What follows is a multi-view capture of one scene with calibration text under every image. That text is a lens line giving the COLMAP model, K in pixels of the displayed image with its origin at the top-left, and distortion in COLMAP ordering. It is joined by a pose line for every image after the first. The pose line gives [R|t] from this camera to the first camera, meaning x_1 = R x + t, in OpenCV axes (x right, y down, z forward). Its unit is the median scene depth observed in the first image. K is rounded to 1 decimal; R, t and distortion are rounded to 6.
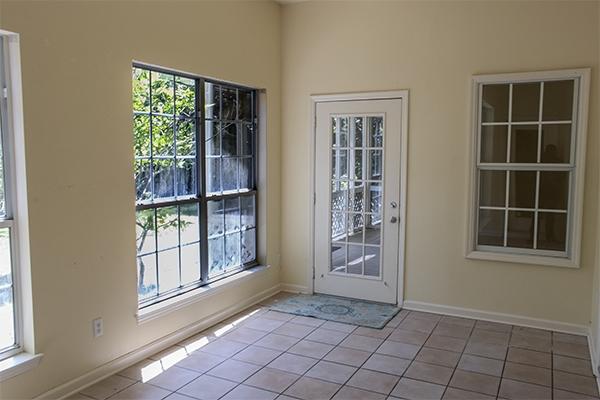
lens RADIAL K [[501.5, 0, 300.0], [0, 501.5, 200.0], [0, 0, 1]] dist [-0.047567, 0.104925]
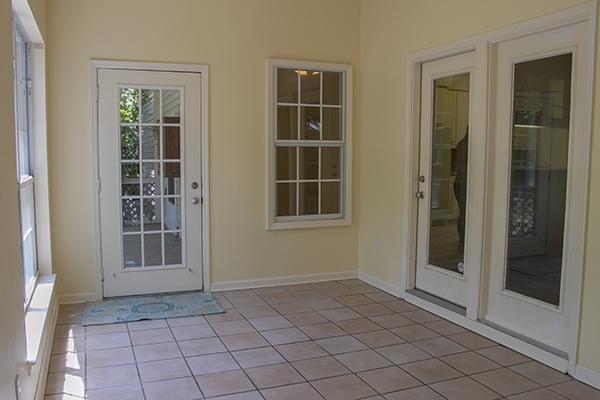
lens RADIAL K [[518.1, 0, 300.0], [0, 518.1, 200.0], [0, 0, 1]] dist [-0.146494, 0.102019]
pose [[0.650590, -0.074603, 0.755756, -0.455519], [0.065782, 0.996959, 0.041785, 0.011394], [-0.756574, 0.022530, 0.653519, 0.236316]]
